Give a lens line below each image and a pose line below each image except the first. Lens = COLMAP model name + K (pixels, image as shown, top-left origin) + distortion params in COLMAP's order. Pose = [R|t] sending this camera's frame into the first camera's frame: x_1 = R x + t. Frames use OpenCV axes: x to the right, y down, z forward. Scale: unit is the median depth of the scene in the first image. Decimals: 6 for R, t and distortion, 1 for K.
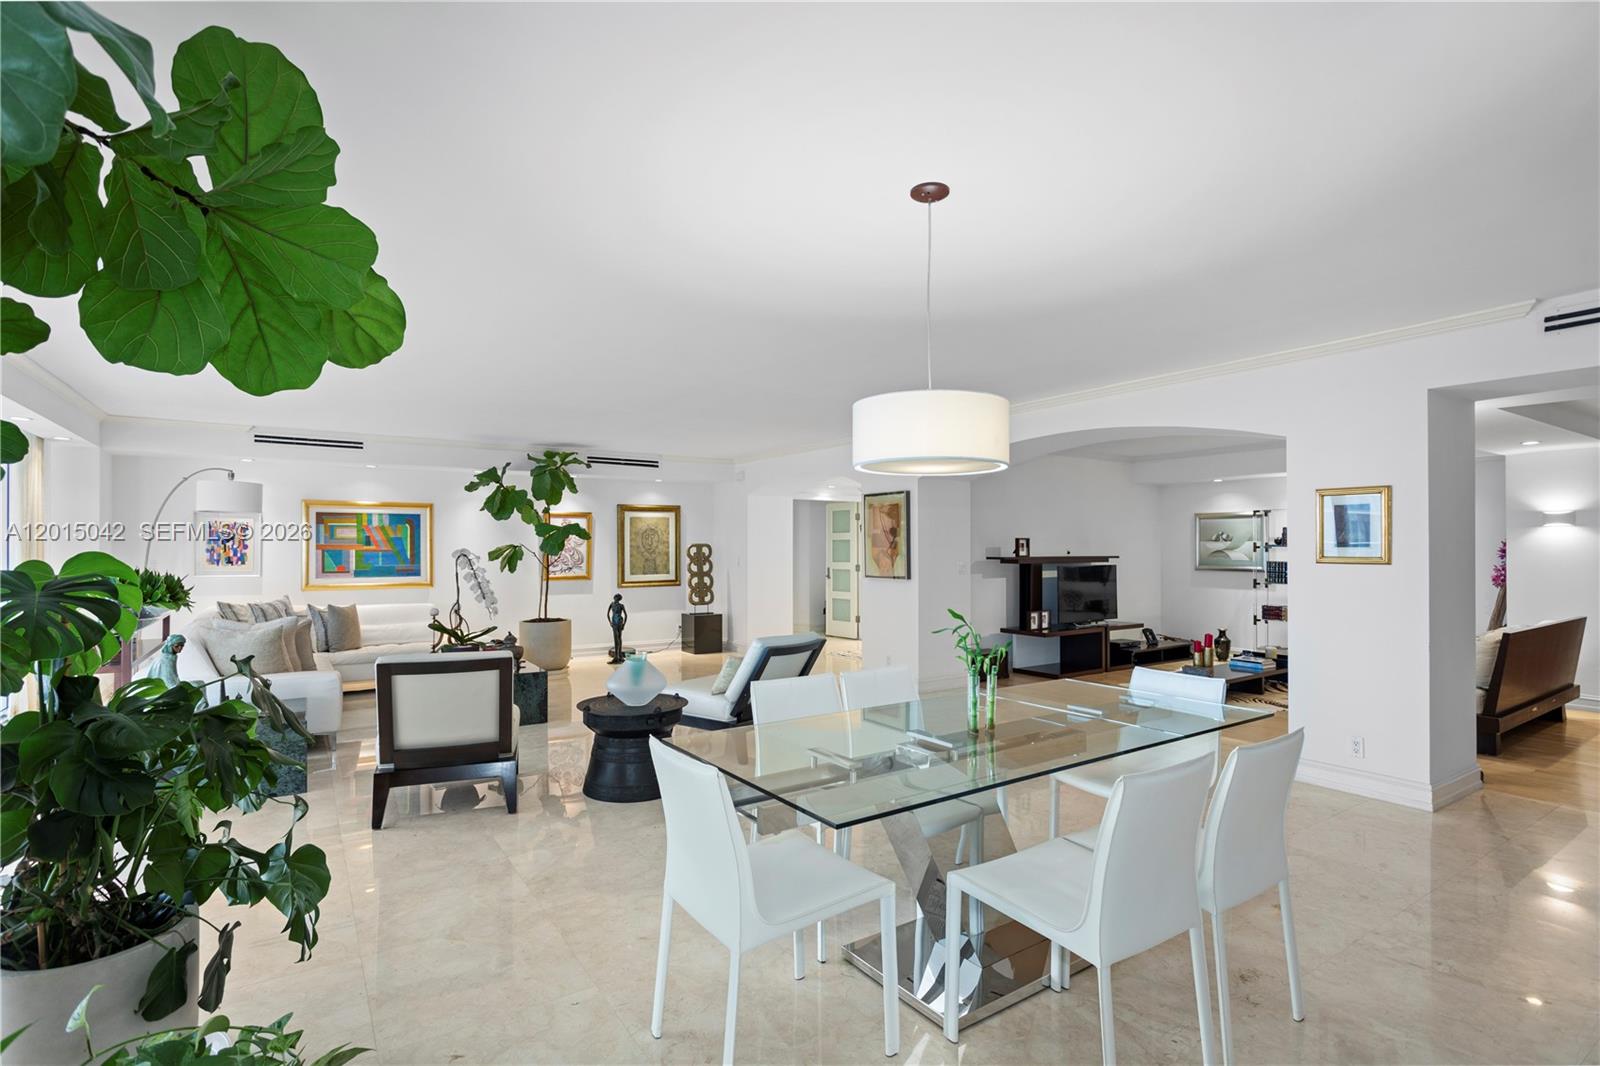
lens RADIAL K [[784.2, 0, 807.9], [0, 784.2, 538.9], [0, 0, 1]] dist [-0.011779, 0.005426]
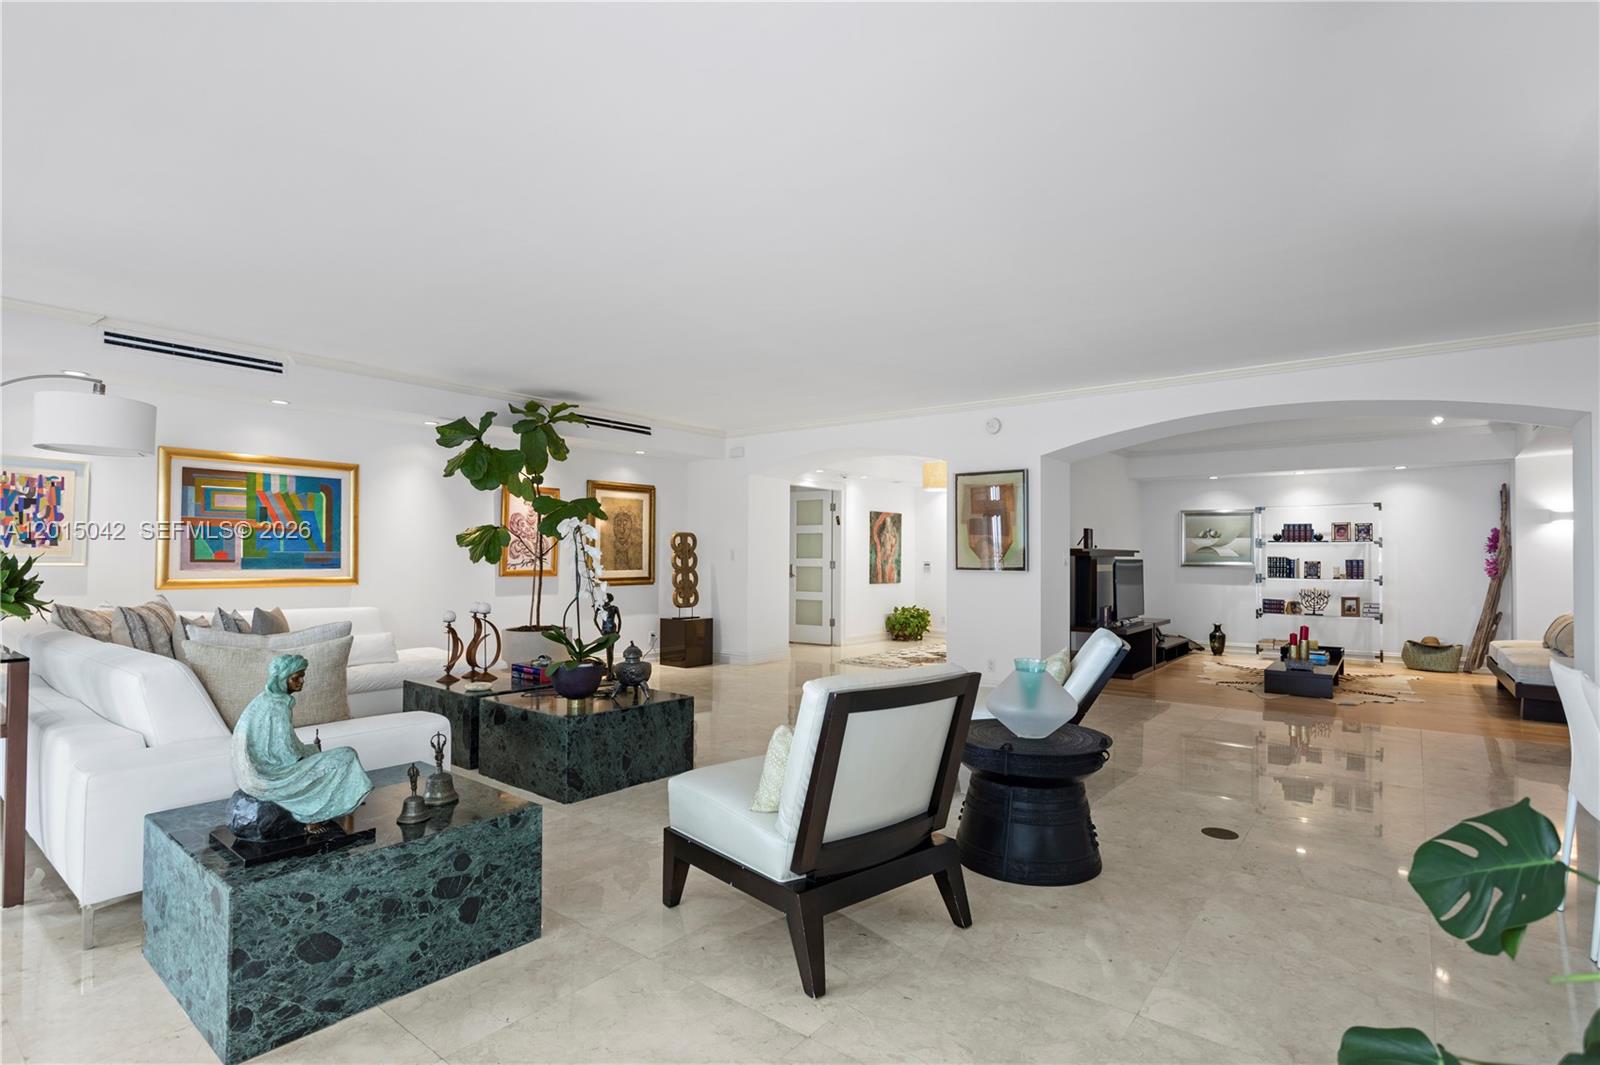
lens RADIAL K [[784.2, 0, 805.7], [0, 784.2, 543.8], [0, 0, 1]] dist [-0.011779, 0.005426]
pose [[0.949154, 0.012874, 0.314550, -0.314733], [-0.010965, 0.999909, -0.007838, 0.026156], [-0.314622, 0.003990, 0.949209, 0.208606]]
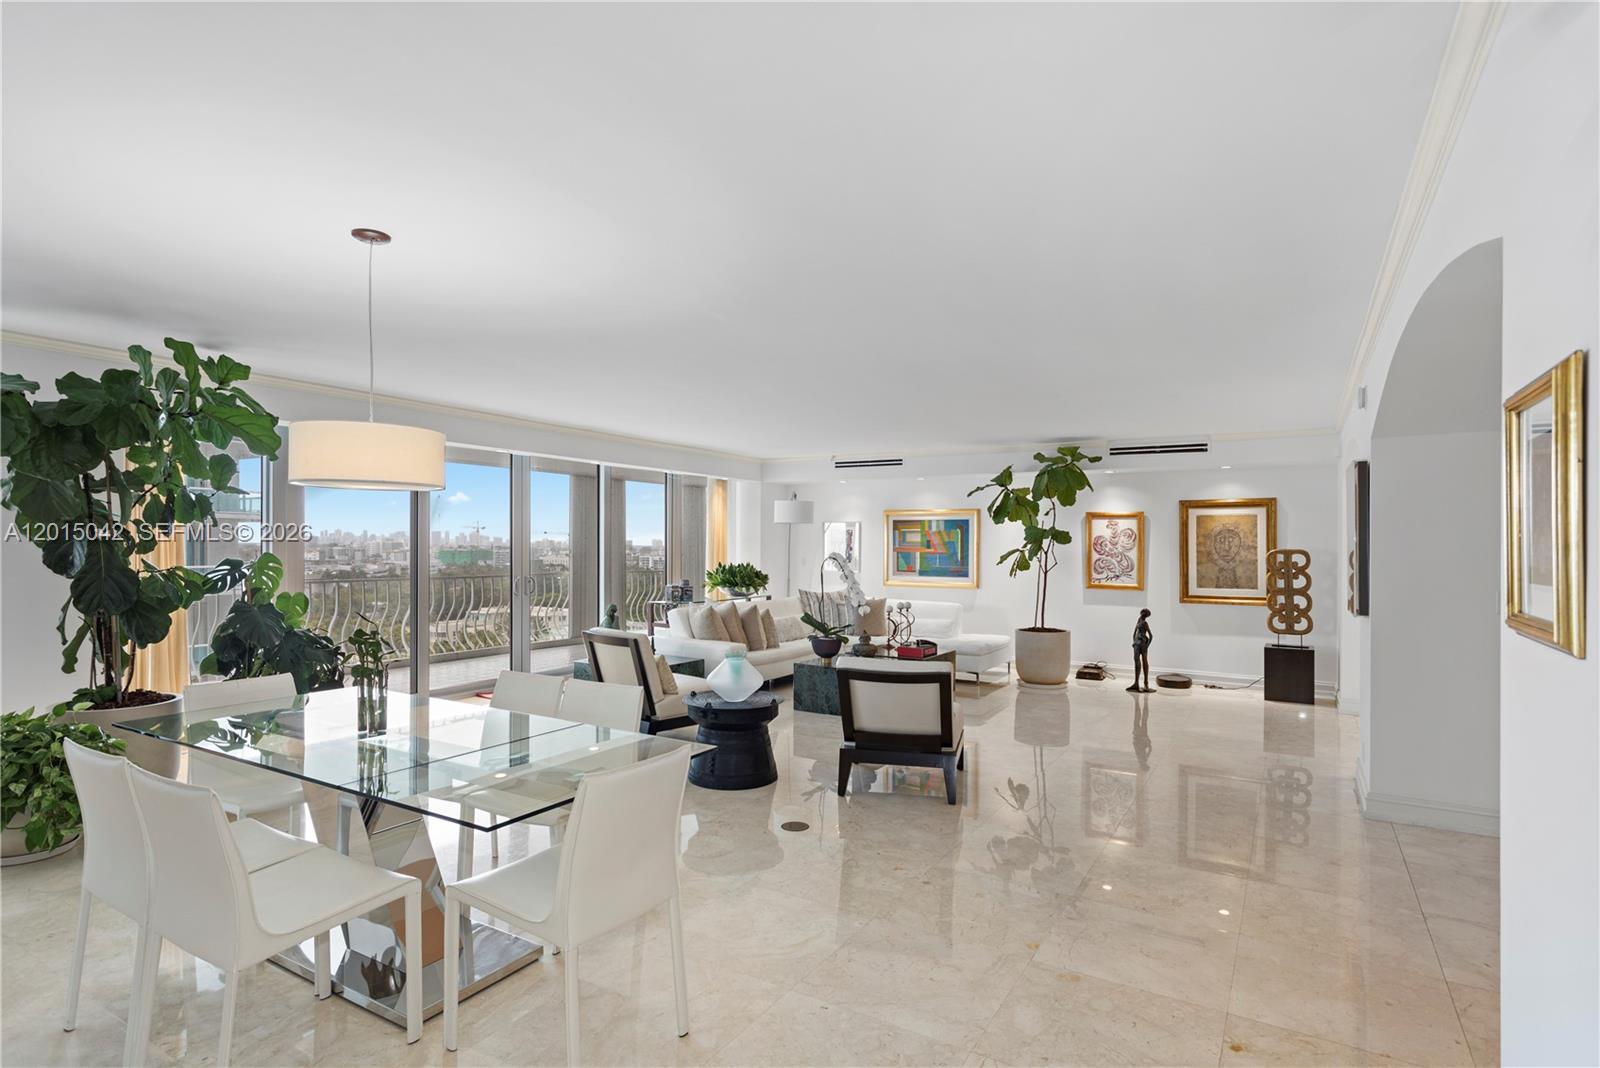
lens RADIAL K [[784.2, 0, 796.5], [0, 784.2, 549.3], [0, 0, 1]] dist [-0.011779, 0.005426]
pose [[0.421371, 0.006804, -0.906863, 0.370192], [-0.001656, 0.999976, 0.006733, 0.002209], [0.906887, -0.001335, 0.421372, 0.326098]]
